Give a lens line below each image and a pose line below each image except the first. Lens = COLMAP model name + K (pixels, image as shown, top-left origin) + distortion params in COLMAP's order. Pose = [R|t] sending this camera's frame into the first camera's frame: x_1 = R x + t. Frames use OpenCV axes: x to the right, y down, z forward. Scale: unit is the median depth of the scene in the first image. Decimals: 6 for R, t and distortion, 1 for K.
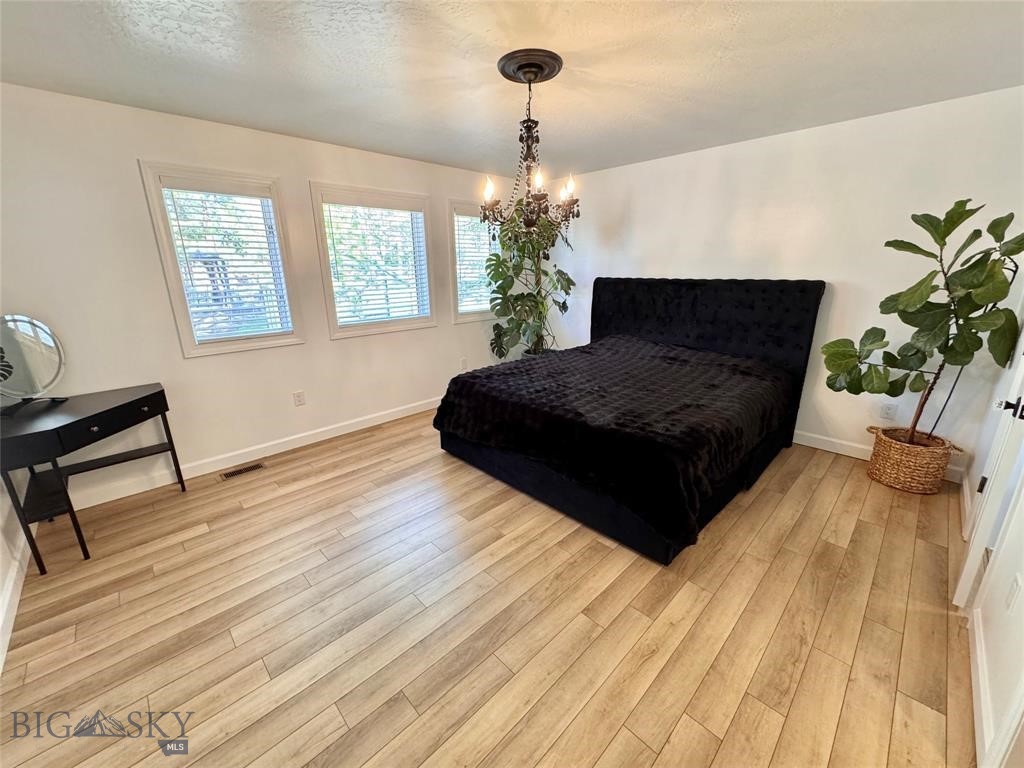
lens RADIAL K [[409.7, 0, 512.7], [0, 409.7, 382.9], [0, 0, 1]] dist [-0.002238, 0.000452]
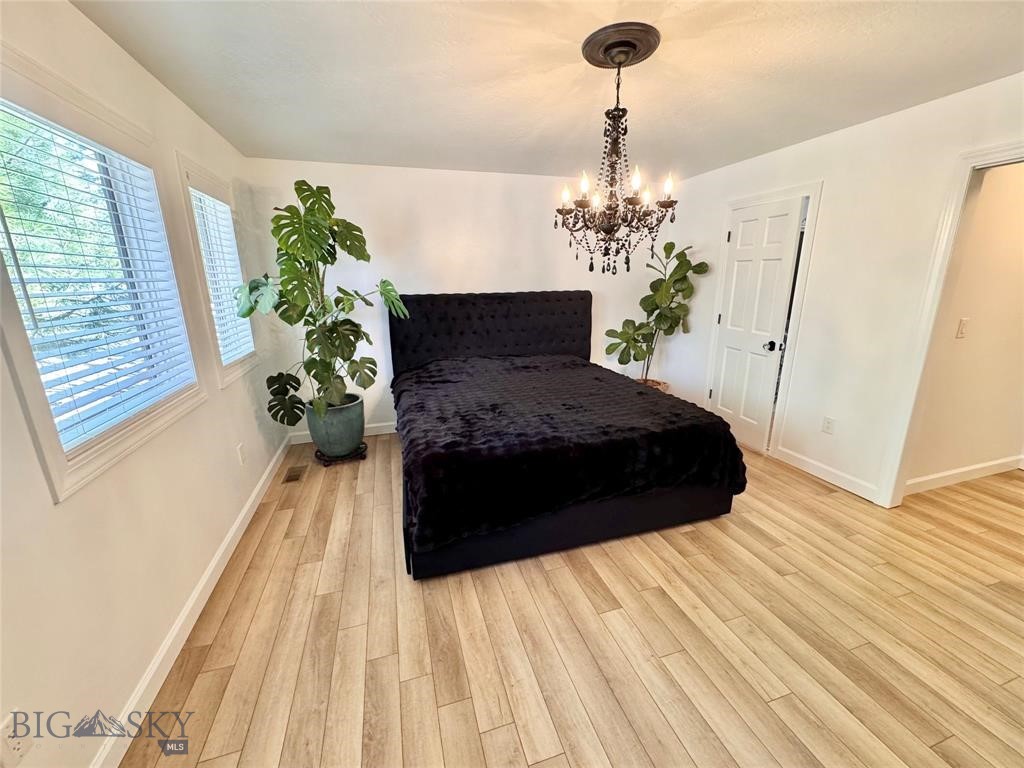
lens RADIAL K [[409.7, 0, 512.7], [0, 409.7, 382.9], [0, 0, 1]] dist [-0.002238, 0.000452]
pose [[0.458492, -0.219605, 0.861138, -0.757027], [0.252730, 0.961199, 0.110562, -0.202270], [-0.852005, 0.166943, 0.496203, 0.710258]]
